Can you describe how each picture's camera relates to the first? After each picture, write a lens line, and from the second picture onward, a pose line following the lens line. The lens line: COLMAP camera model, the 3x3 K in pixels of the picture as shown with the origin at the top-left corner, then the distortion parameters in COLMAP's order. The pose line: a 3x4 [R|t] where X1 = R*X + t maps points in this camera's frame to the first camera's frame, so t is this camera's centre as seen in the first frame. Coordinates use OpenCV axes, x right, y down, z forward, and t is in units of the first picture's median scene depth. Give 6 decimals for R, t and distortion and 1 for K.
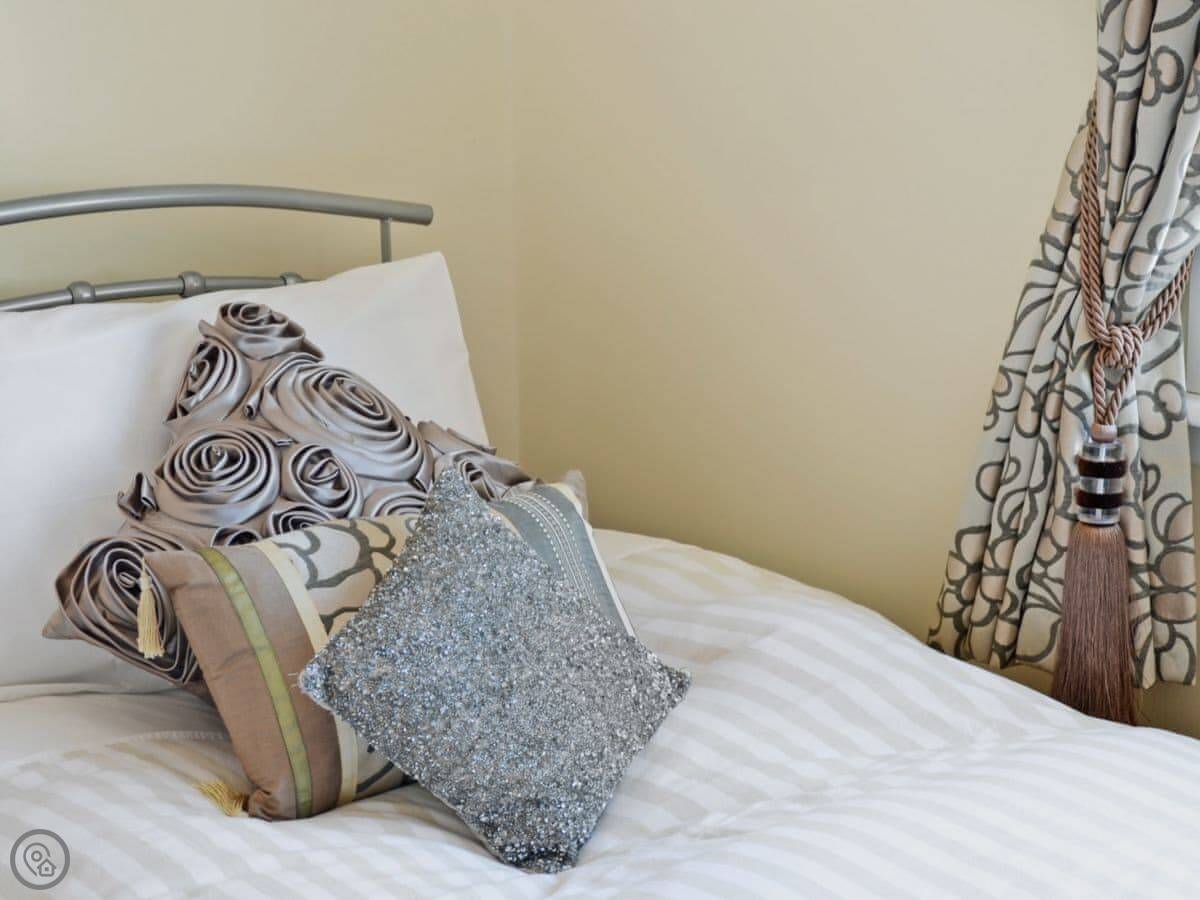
lens RADIAL K [[2382.5, 0, 601.3], [0, 2382.5, 447.5], [0, 0, 1]] dist [0.013882, 0.000000]
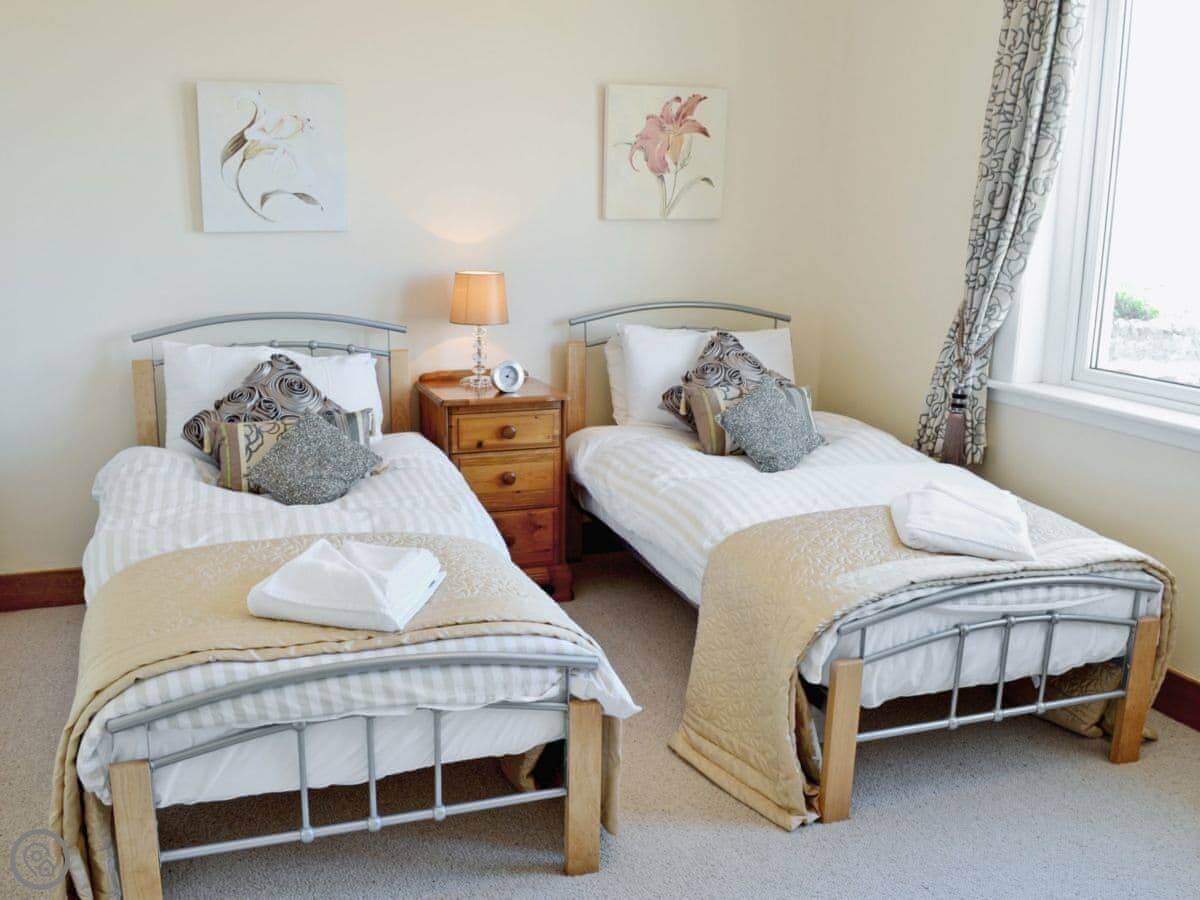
lens RADIAL K [[1105.9, 0, 601.1], [0, 1105.9, 452.0], [0, 0, 1]] dist [-0.004987, 0.000000]
pose [[0.935761, 0.113681, -0.333809, 0.267690], [-0.125563, 0.991984, -0.014164, 0.174863], [0.329523, 0.055168, 0.942534, -0.663944]]
